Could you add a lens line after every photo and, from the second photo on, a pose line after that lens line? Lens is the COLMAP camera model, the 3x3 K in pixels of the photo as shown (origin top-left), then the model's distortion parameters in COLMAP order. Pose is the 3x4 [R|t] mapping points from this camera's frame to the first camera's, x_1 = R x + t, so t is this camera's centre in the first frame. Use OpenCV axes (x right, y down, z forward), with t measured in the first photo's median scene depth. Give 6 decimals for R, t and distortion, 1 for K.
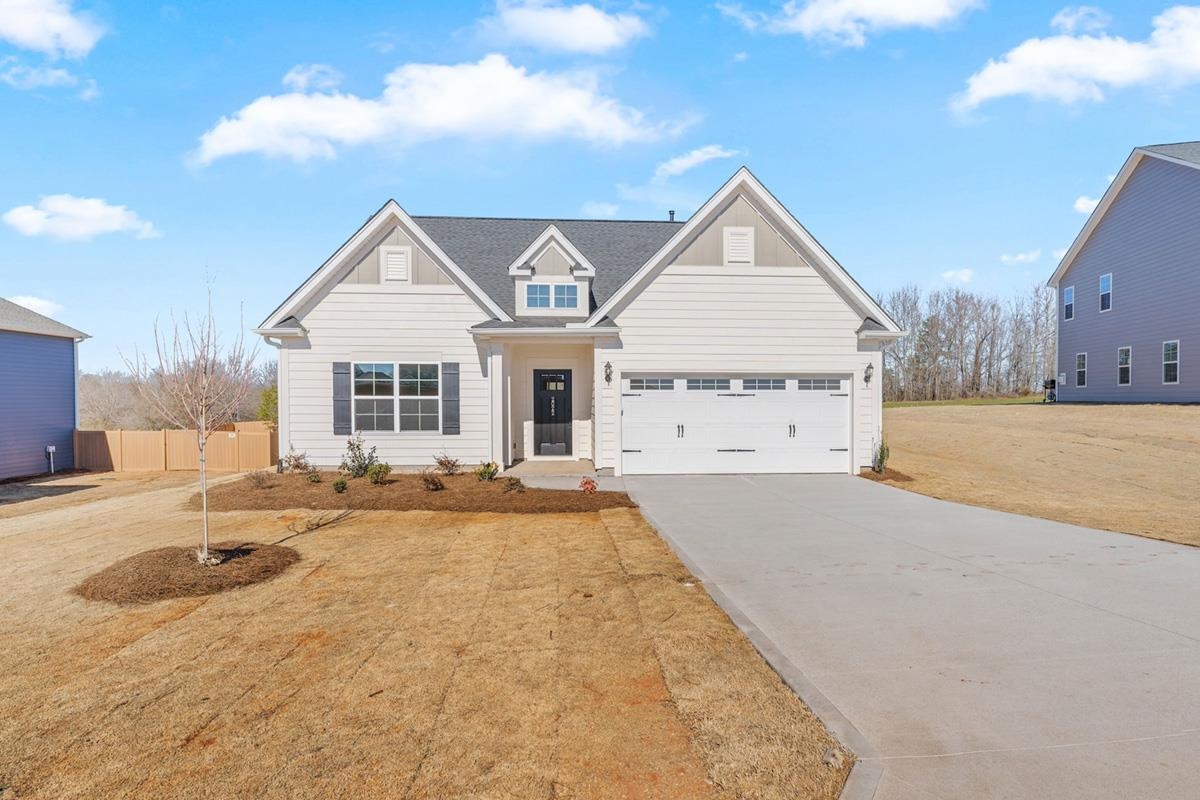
lens RADIAL K [[569.3, 0, 597.9], [0, 569.3, 395.8], [0, 0, 1]] dist [0.003149, -0.001021]
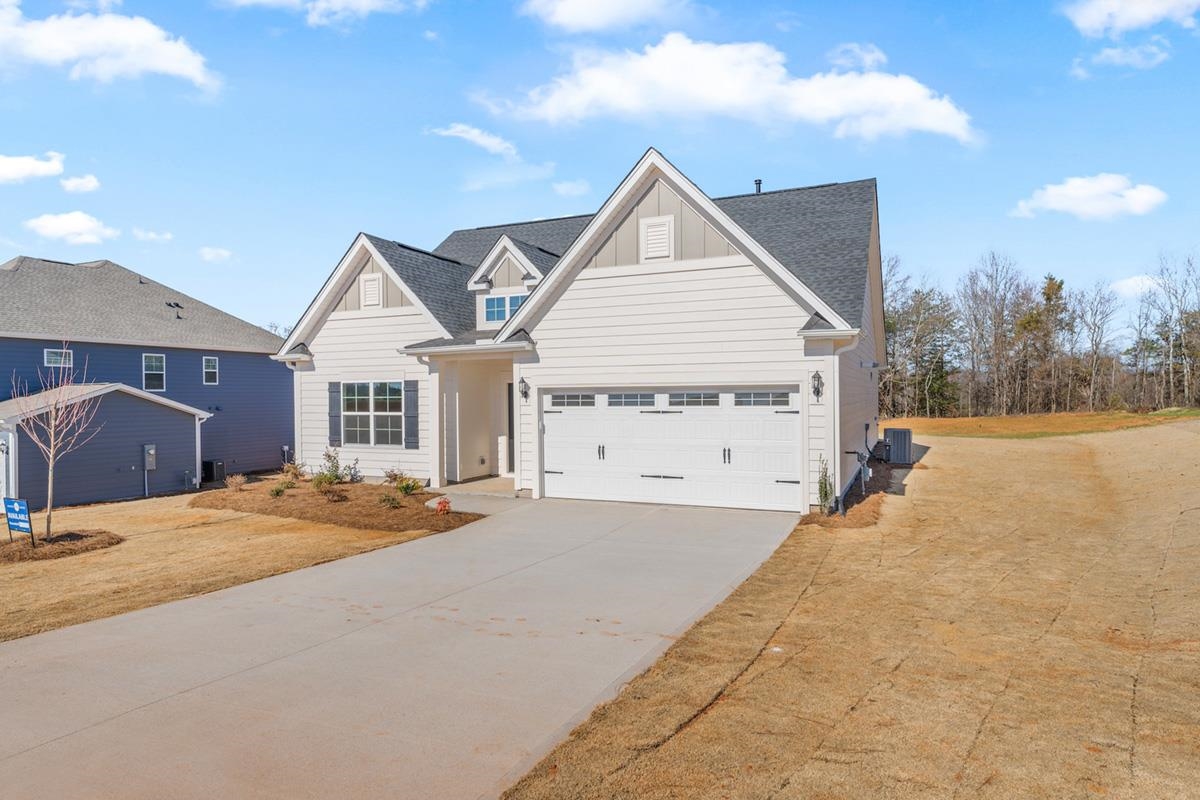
lens RADIAL K [[740.0, 0, 588.9], [0, 740.0, 421.8], [0, 0, 1]] dist [-0.004109, -0.000430]
pose [[0.872905, 0.008846, -0.487811, 0.692665], [-0.003543, 0.999924, 0.011794, 0.000472], [0.487878, -0.008567, 0.872870, -0.026706]]
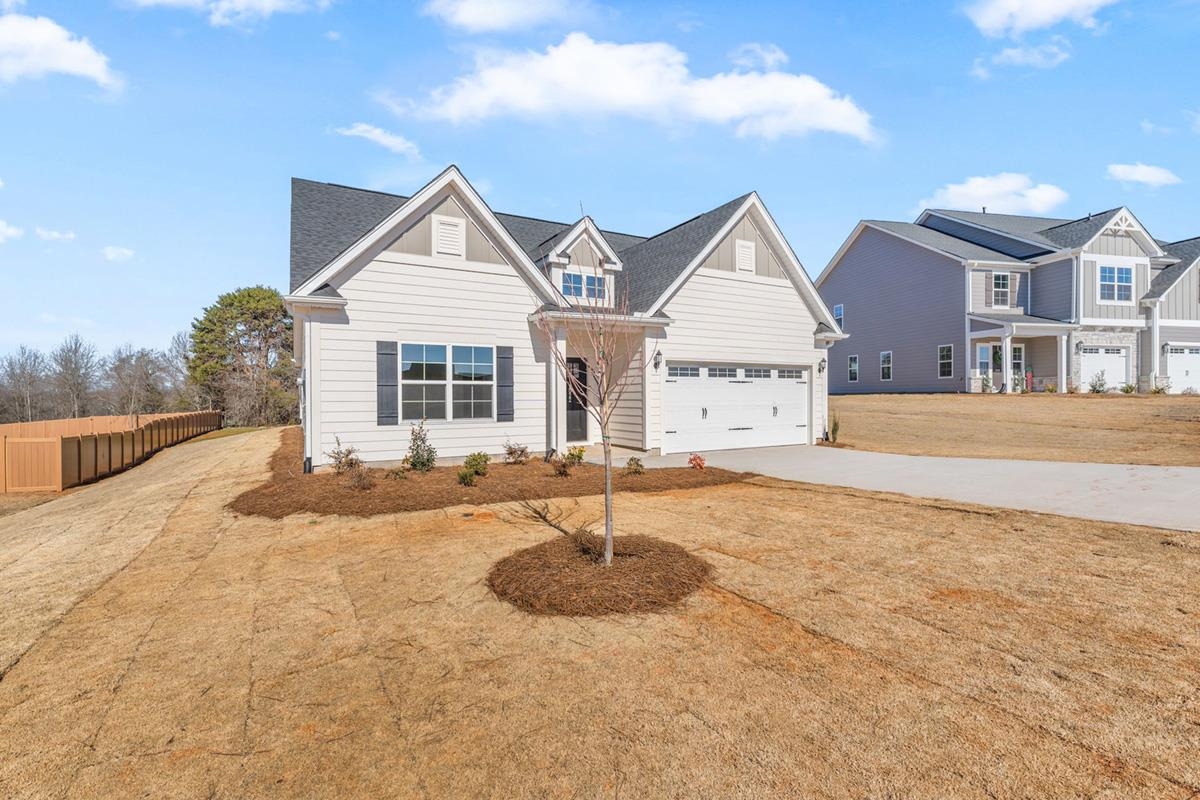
lens RADIAL K [[521.8, 0, 589.6], [0, 521.8, 388.2], [0, 0, 1]] dist [0.011338, 0.000118]
pose [[0.906257, 0.000800, 0.422726, -0.502928], [0.004541, 0.999922, -0.011627, 0.022869], [-0.422702, 0.012457, 0.906183, 0.147054]]
